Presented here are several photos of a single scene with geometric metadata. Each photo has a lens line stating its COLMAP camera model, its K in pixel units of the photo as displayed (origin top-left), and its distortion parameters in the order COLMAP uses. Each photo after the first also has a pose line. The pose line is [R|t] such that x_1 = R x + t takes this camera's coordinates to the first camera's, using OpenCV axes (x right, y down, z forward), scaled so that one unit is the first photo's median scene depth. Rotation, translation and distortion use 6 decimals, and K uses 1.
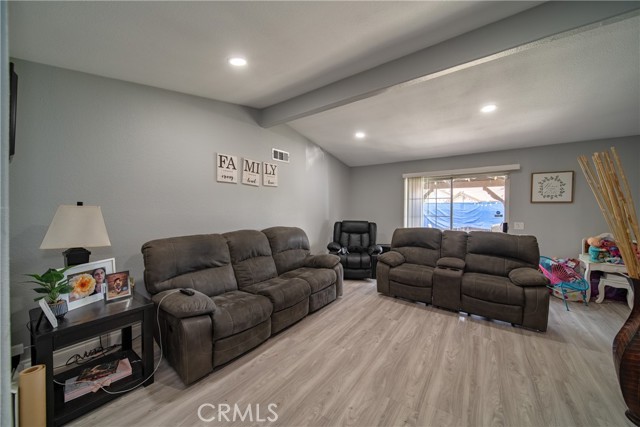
lens RADIAL K [[227.1, 0, 321.1], [0, 227.1, 210.8], [0, 0, 1]] dist [-0.000287, -0.003508]
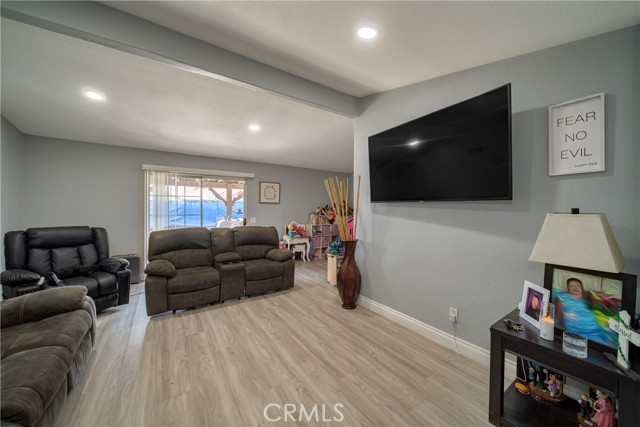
lens RADIAL K [[227.1, 0, 321.1], [0, 227.1, 210.8], [0, 0, 1]] dist [-0.000287, -0.003508]
pose [[0.340433, -0.015882, 0.940135, -0.290830], [0.006868, 0.999873, 0.014404, -0.006197], [-0.940244, 0.001553, 0.340499, 0.206728]]
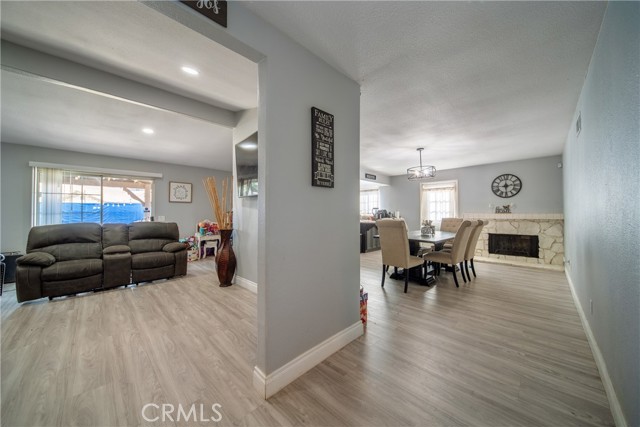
lens RADIAL K [[227.1, 0, 321.1], [0, 227.1, 210.8], [0, 0, 1]] dist [-0.000287, -0.003508]
pose [[0.165835, 0.003545, 0.986147, -0.400531], [0.013386, 0.999893, -0.005845, 0.049684], [-0.986063, 0.014169, 0.165770, -0.230420]]
